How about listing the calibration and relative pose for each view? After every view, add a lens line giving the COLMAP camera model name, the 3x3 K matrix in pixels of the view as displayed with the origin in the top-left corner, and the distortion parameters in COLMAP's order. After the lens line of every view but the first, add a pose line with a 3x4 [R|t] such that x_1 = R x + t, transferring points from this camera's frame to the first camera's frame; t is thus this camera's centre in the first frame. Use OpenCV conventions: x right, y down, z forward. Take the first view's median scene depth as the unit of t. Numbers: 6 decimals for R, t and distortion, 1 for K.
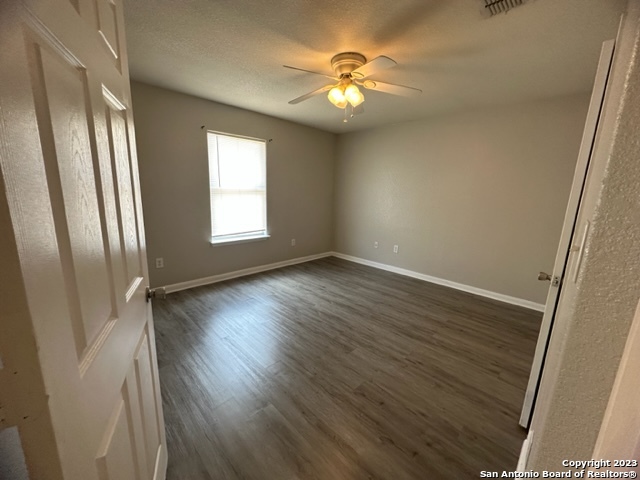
lens RADIAL K [[256.5, 0, 321.4], [0, 256.5, 239.3], [0, 0, 1]] dist [-0.005542, 0.000837]
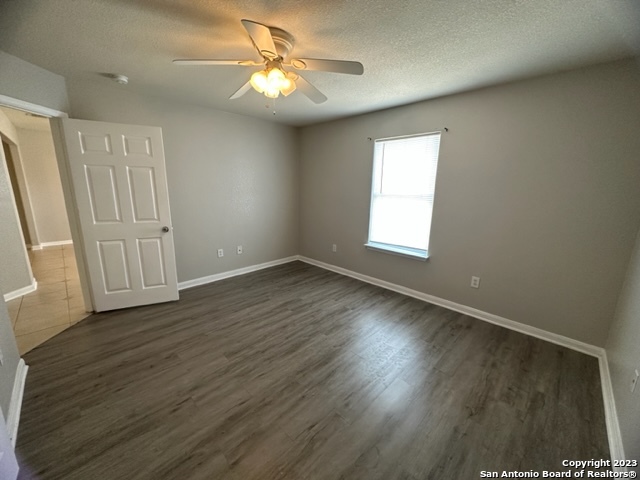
lens RADIAL K [[256.5, 0, 315.6], [0, 256.5, 238.6], [0, 0, 1]] dist [-0.005542, 0.000837]
pose [[-0.001577, 0.165991, -0.986126, 0.921102], [-0.209597, 0.964168, 0.162630, -0.208423], [0.977787, 0.206946, 0.033271, 1.107363]]
